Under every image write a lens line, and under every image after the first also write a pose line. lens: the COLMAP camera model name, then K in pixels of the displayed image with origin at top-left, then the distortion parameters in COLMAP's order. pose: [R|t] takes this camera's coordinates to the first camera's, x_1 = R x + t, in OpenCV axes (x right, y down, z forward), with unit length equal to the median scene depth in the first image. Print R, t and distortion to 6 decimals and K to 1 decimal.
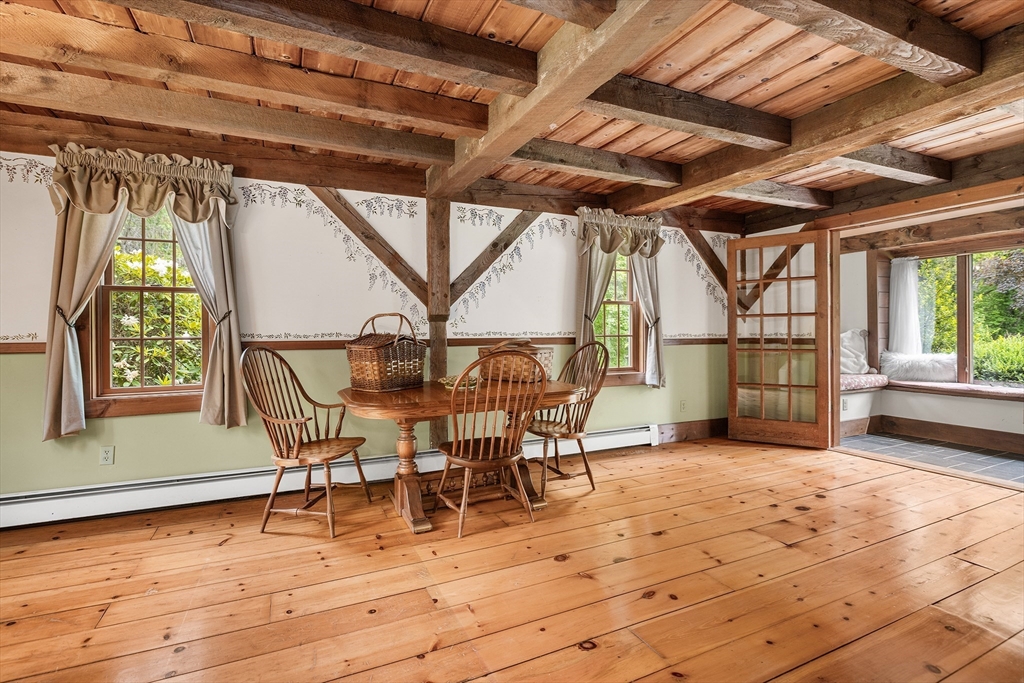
lens RADIAL K [[465.0, 0, 511.5], [0, 465.0, 337.0], [0, 0, 1]] dist [-0.000236, -0.000259]
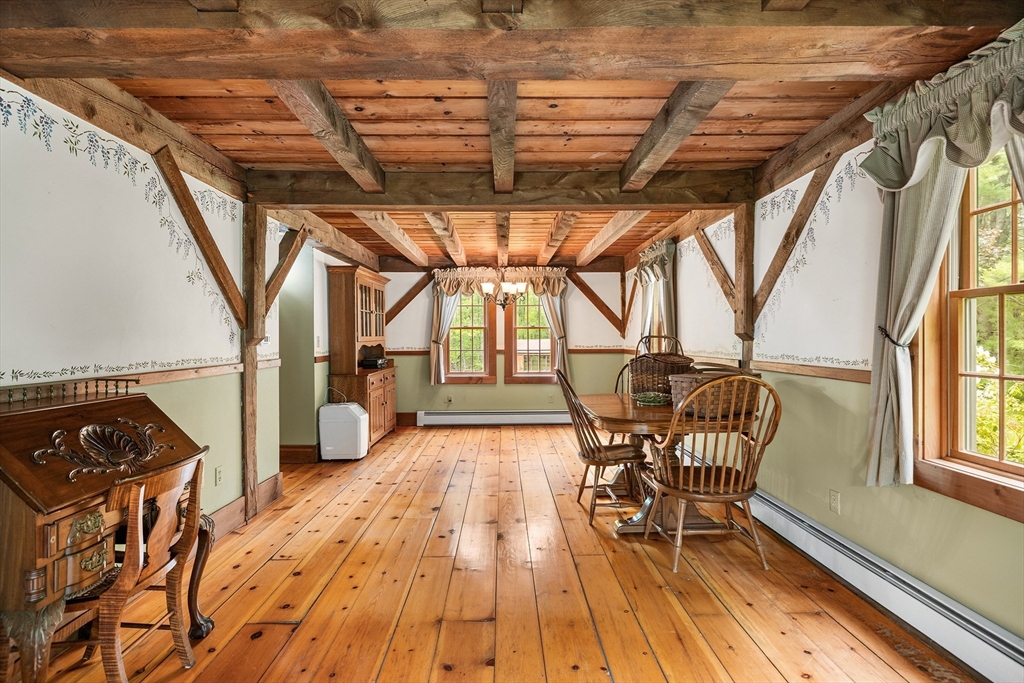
lens RADIAL K [[465.0, 0, 511.5], [0, 465.0, 337.0], [0, 0, 1]] dist [-0.000236, -0.000259]
pose [[-0.384876, 0.002939, -0.922964, 0.834684], [-0.002514, 0.999988, 0.004233, -0.042691], [0.922965, 0.003950, -0.384864, 0.909773]]
